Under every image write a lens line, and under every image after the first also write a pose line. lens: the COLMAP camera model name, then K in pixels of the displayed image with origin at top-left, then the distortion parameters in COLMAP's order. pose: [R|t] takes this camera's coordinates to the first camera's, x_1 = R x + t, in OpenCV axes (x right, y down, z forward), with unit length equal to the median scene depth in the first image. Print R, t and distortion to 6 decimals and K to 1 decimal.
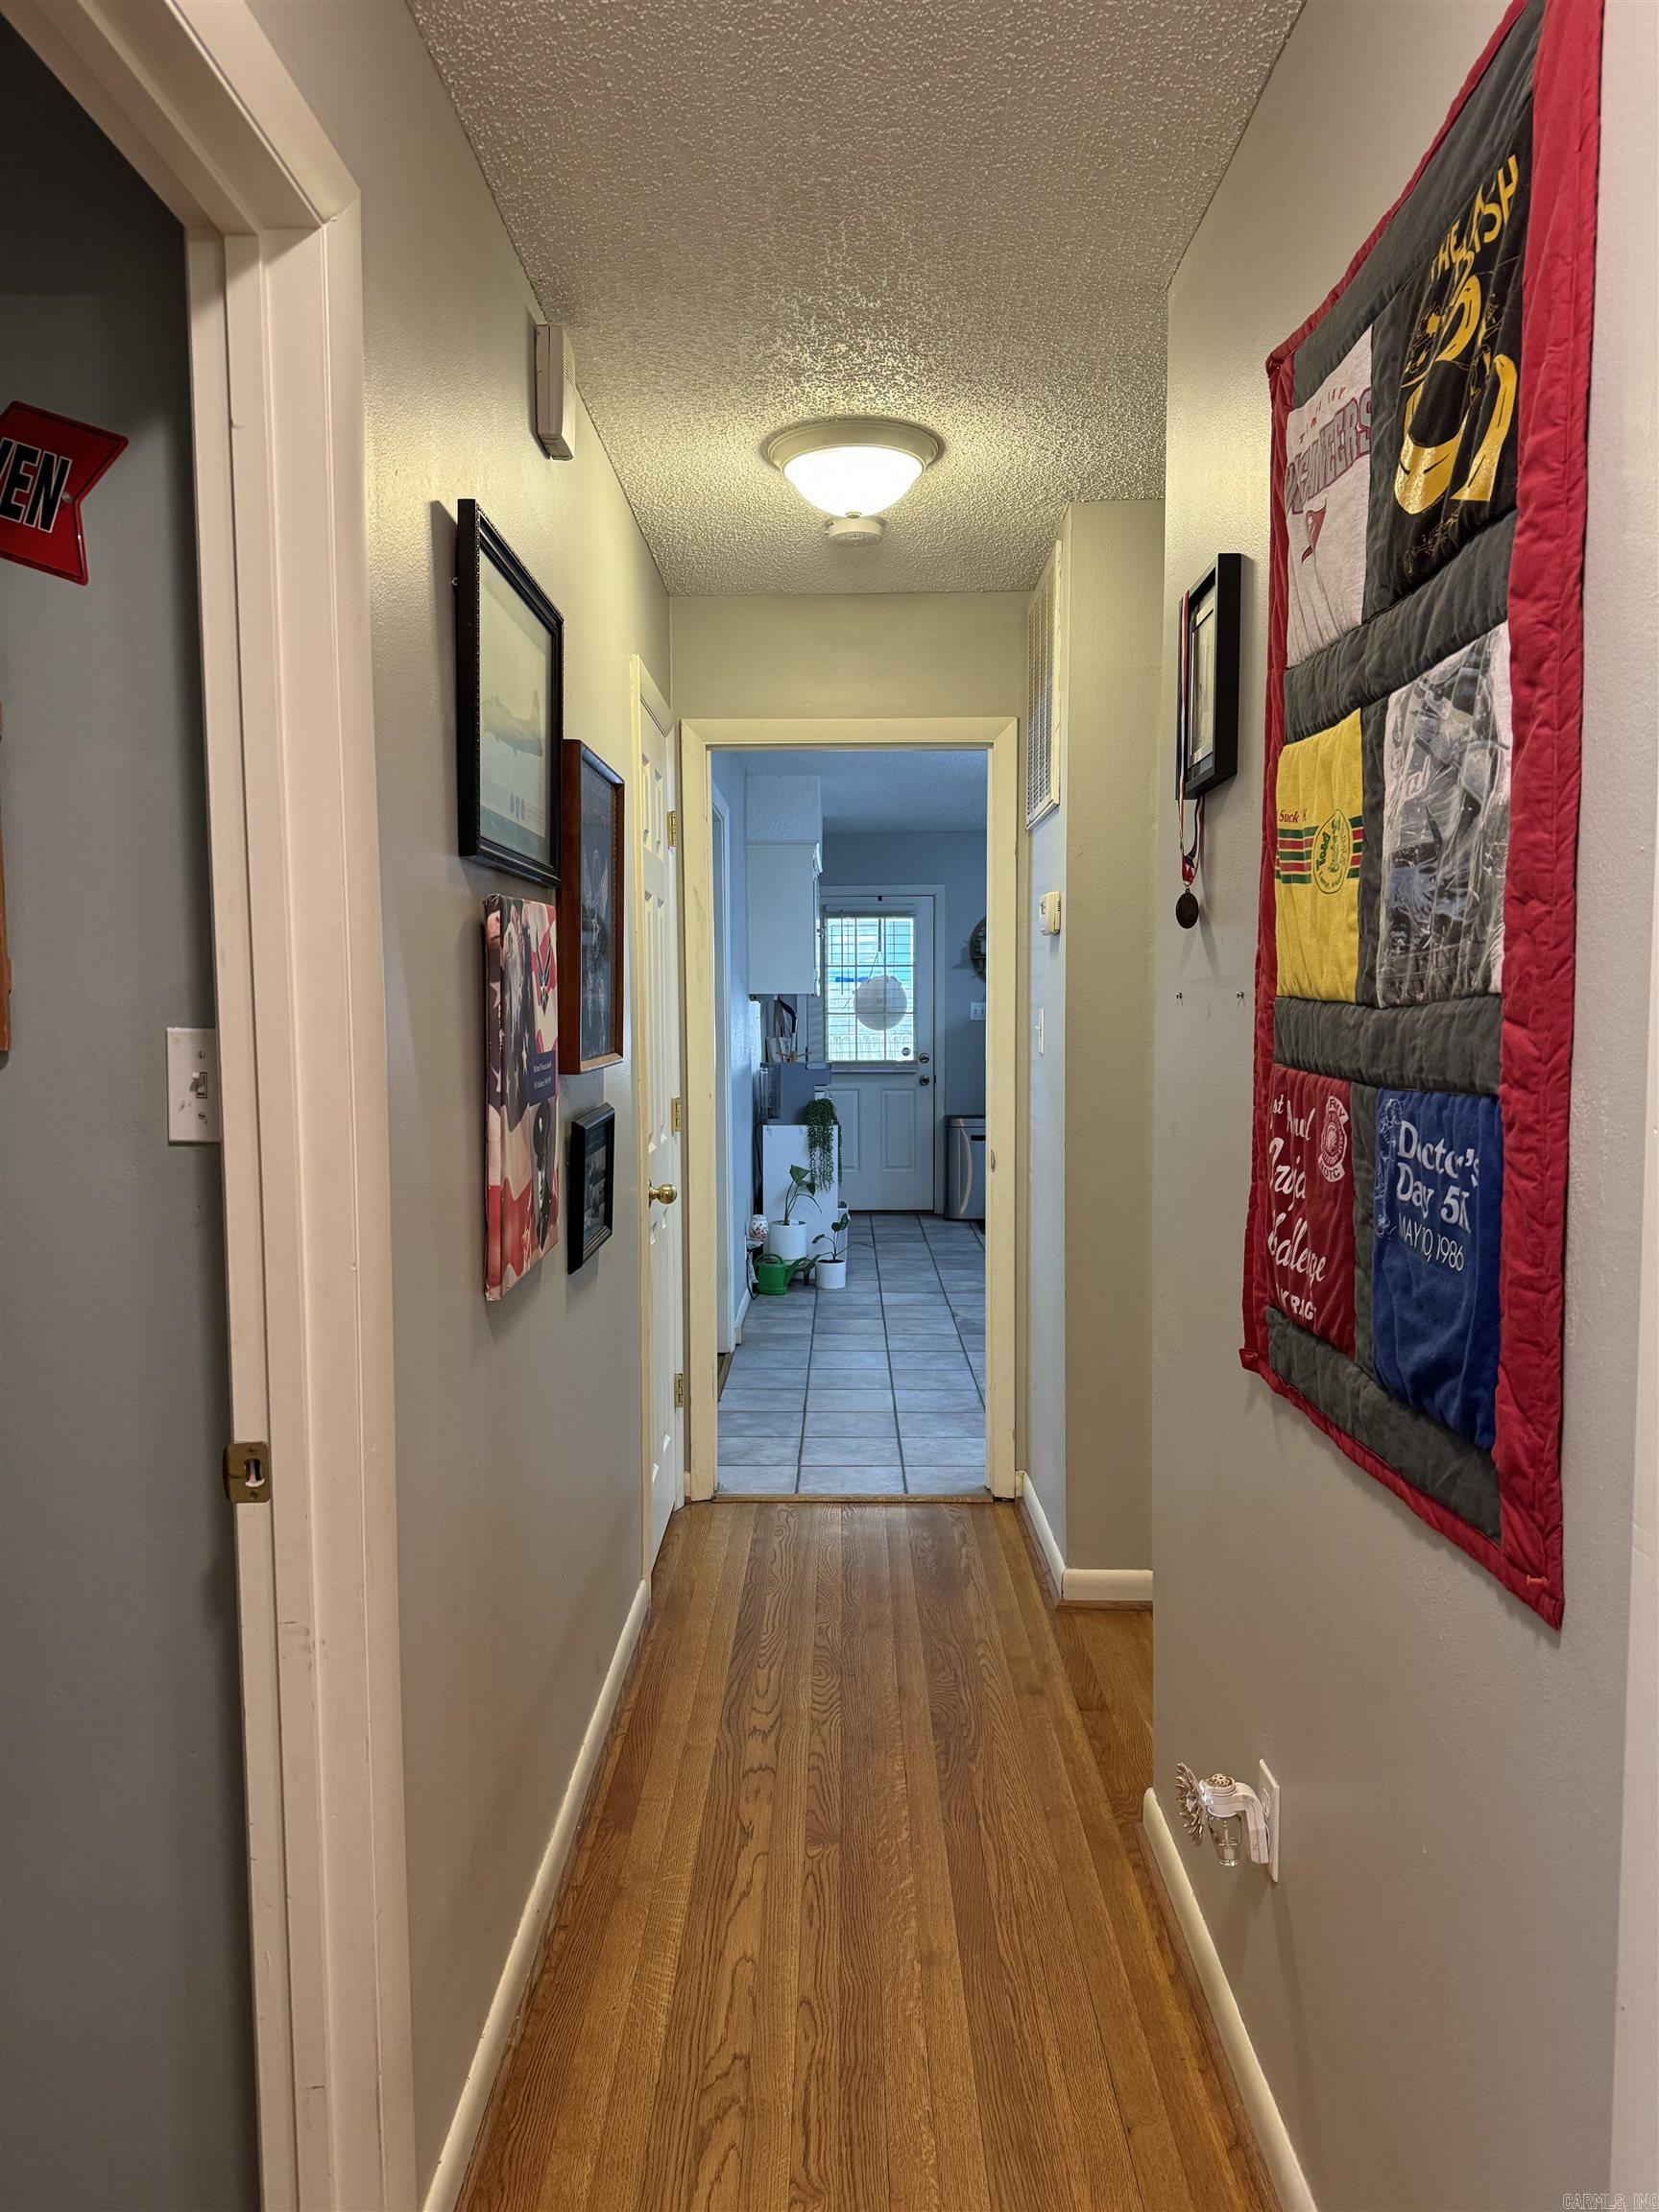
lens RADIAL K [[1529.9, 0, 829.5], [0, 1529.9, 1106.0], [0, 0, 1]] dist [0.181471, -0.322362]
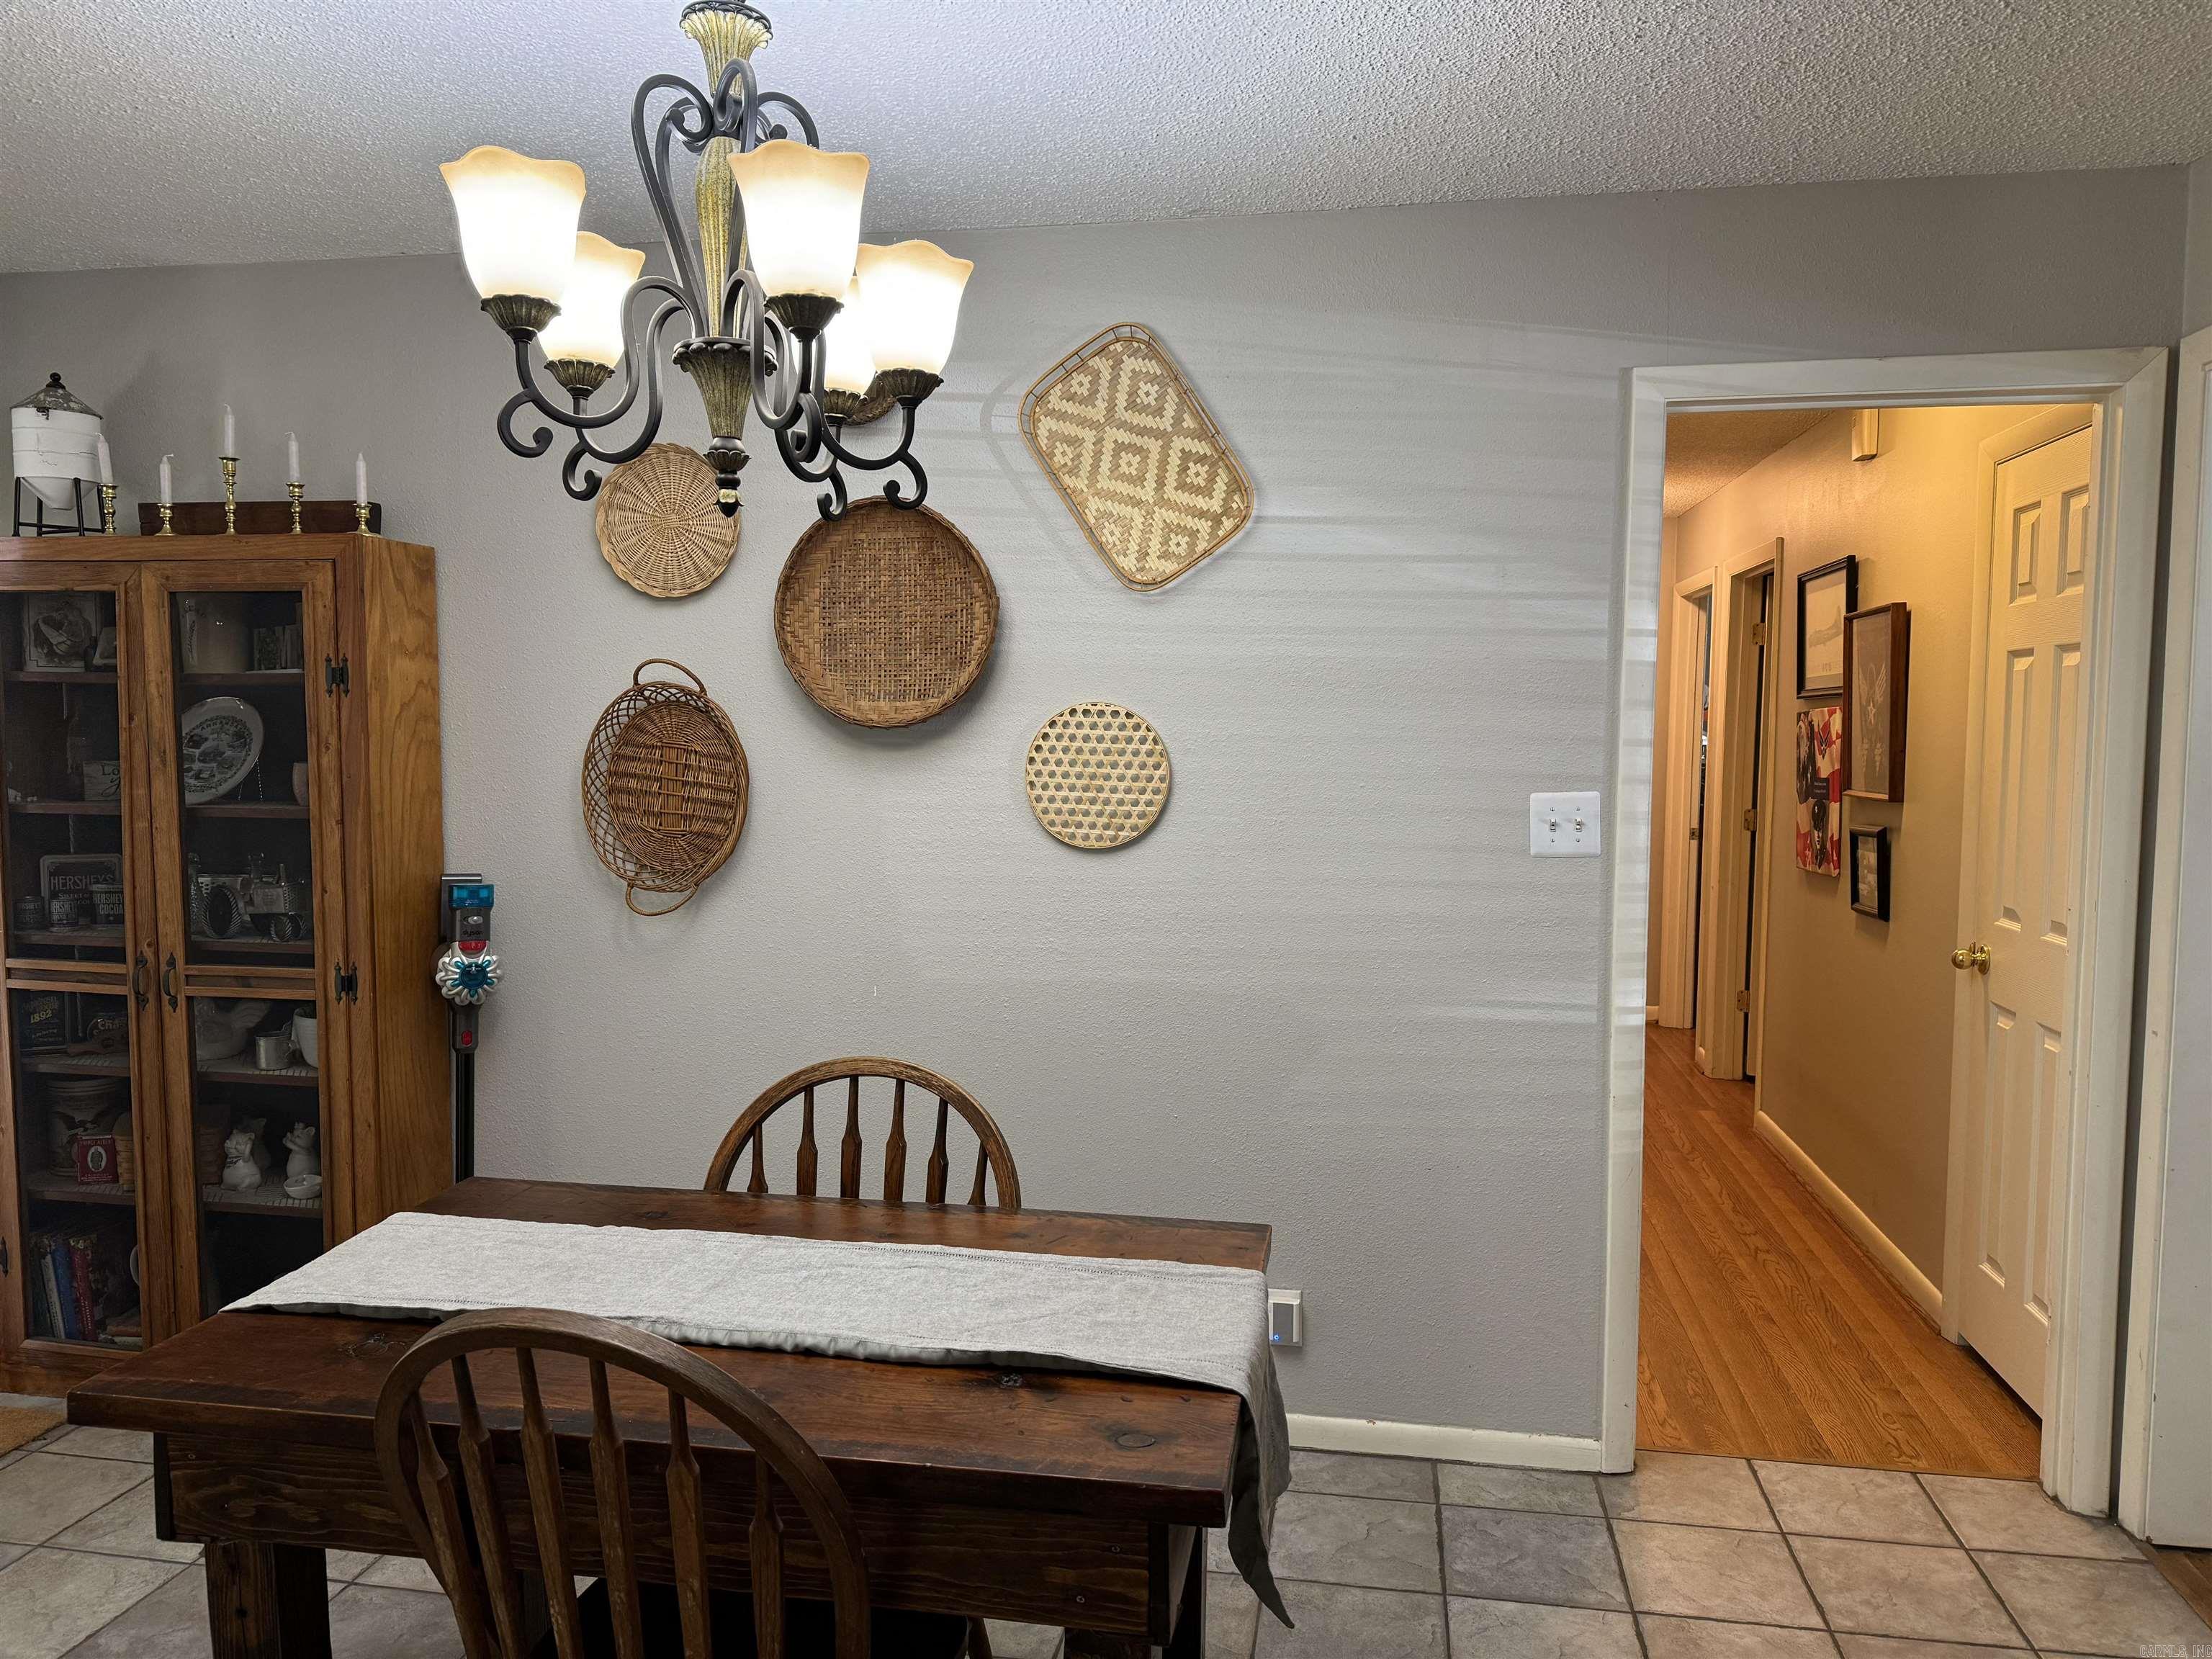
lens RADIAL K [[1593.0, 0, 1131.6], [0, 1593.0, 820.9], [0, 0, 1]] dist [0.093744, -0.081849]
pose [[-0.989478, -0.009088, 0.144398, 0.318183], [0.009425, 0.991857, 0.127007, -0.197914], [-0.144376, 0.127032, -0.981335, 2.449987]]
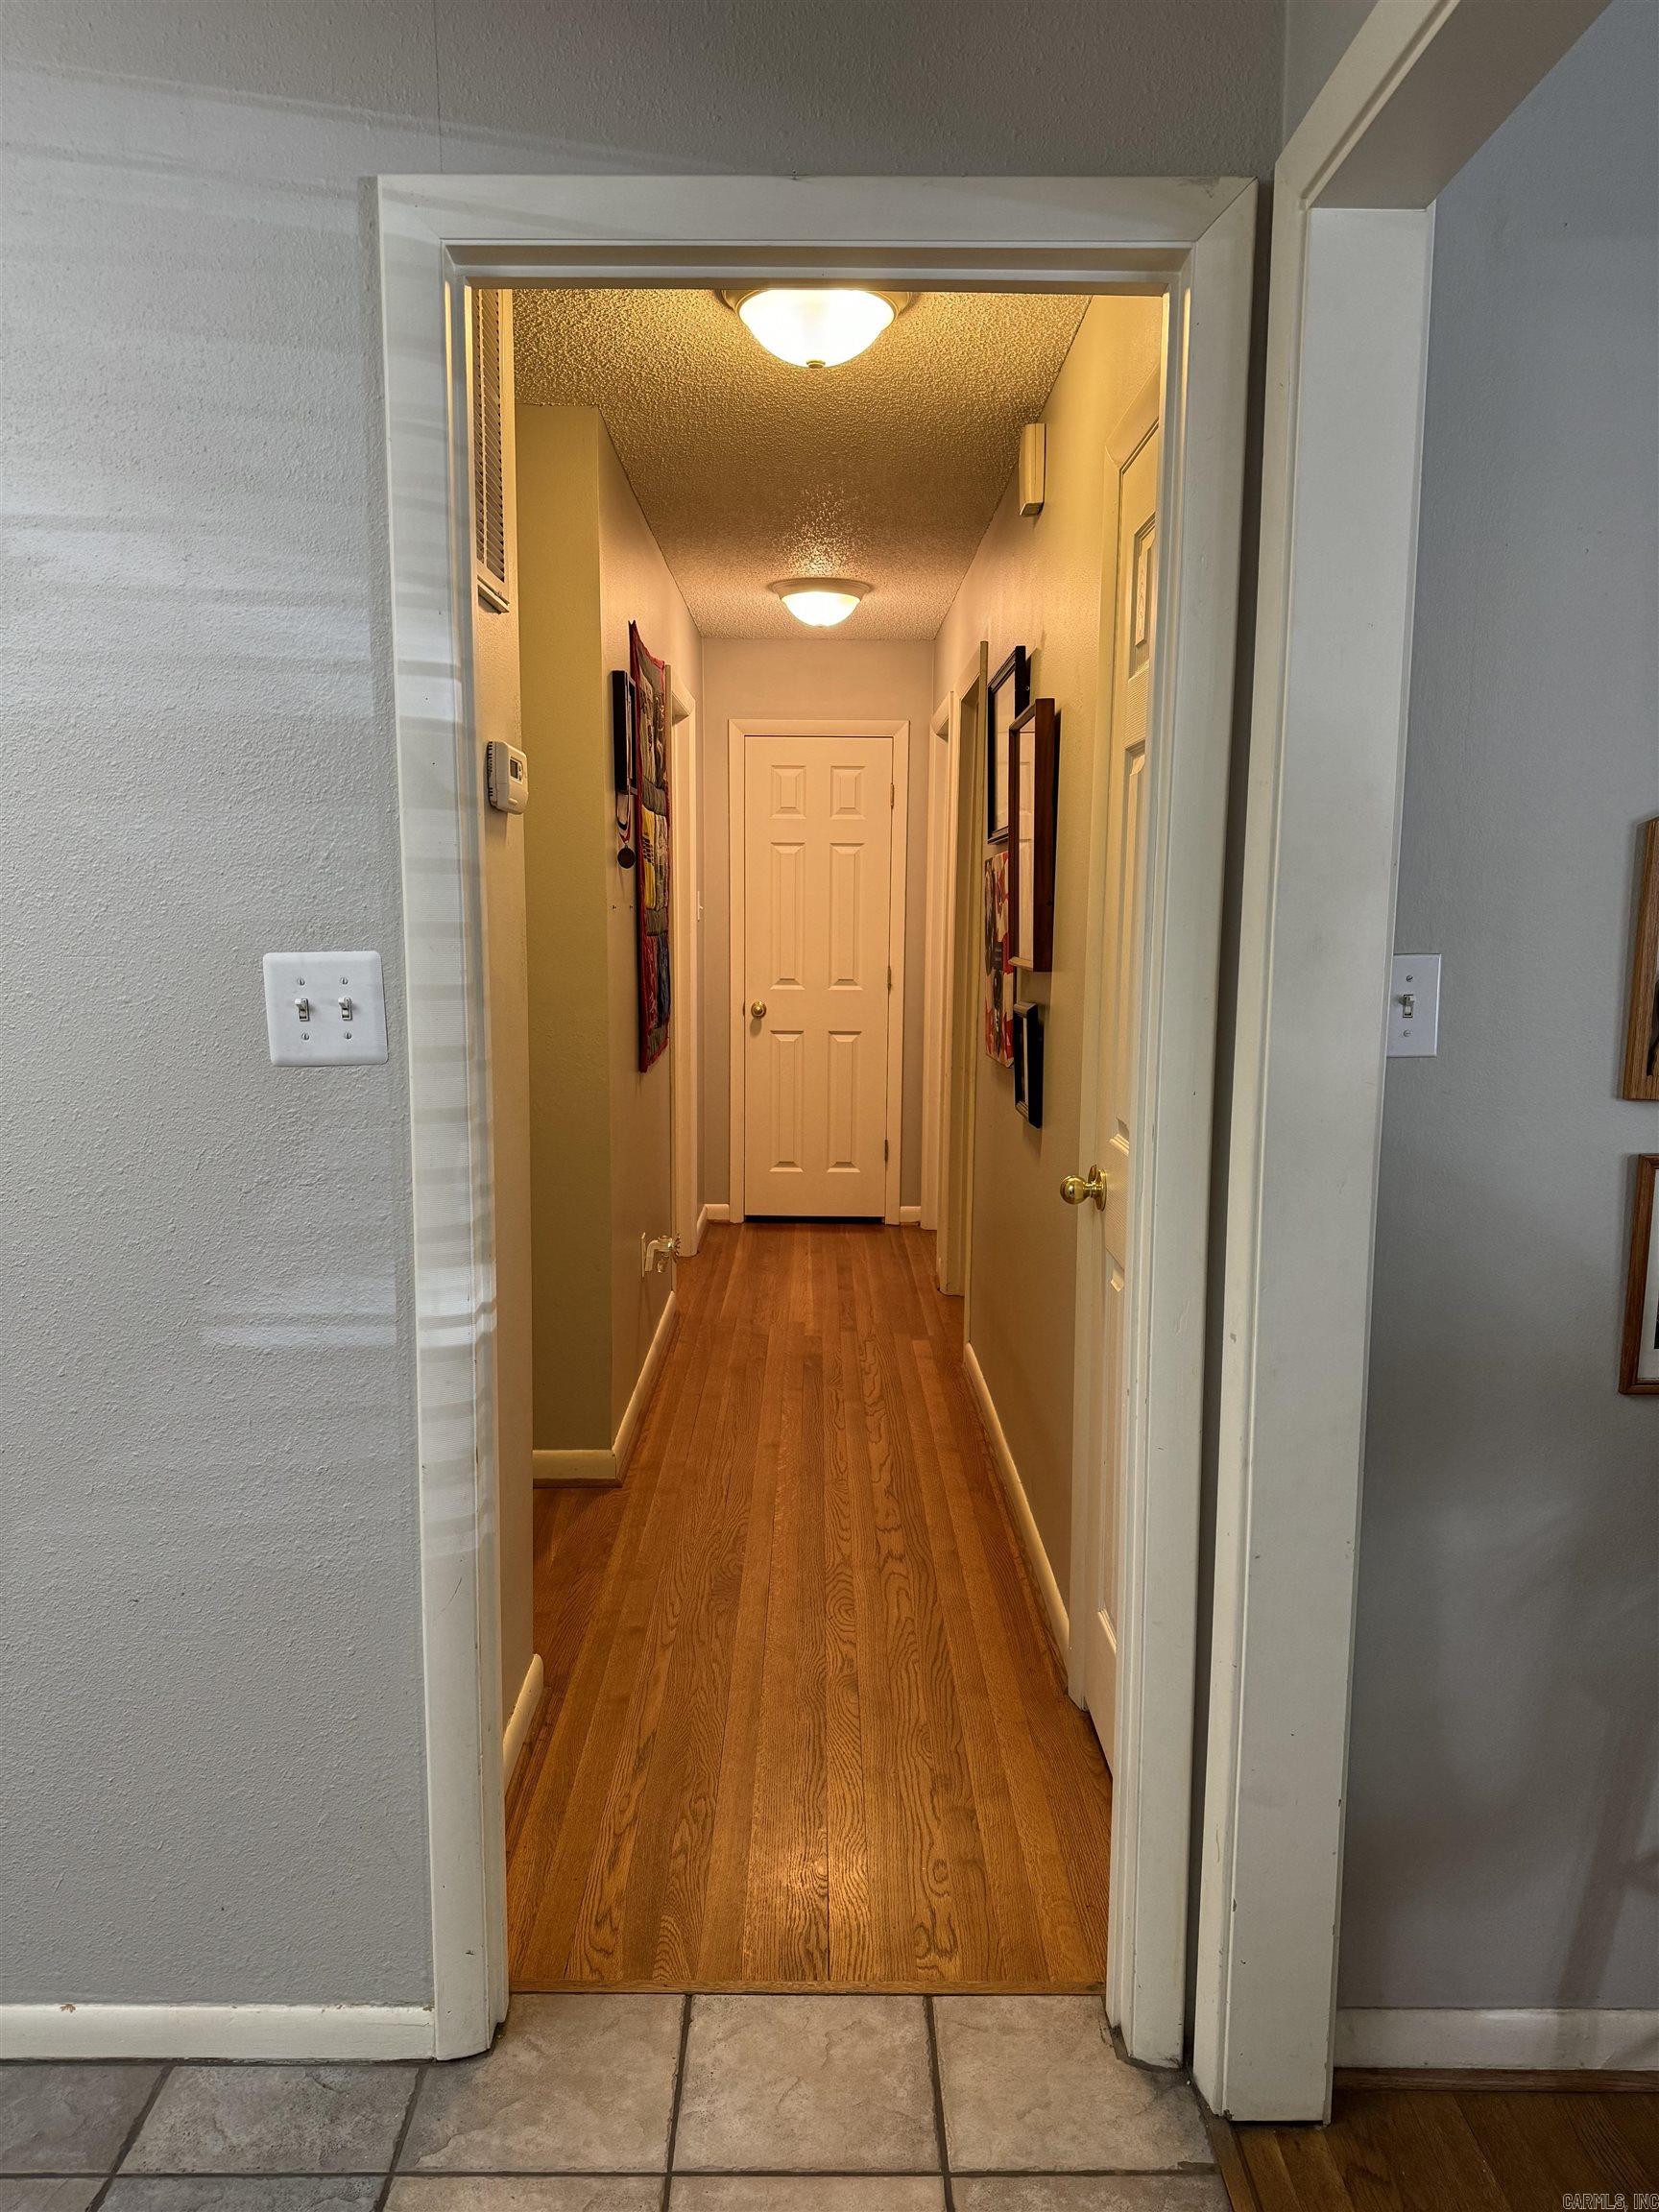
lens RADIAL K [[1570.9, 0, 830.6], [0, 1570.9, 1091.1], [0, 0, 1]] dist [0.148282, -0.190847]
pose [[-0.999838, 0.001067, -0.017969, 0.022255], [-0.002294, 0.982549, 0.185988, -0.143539], [0.017854, 0.185999, -0.982388, 1.998068]]
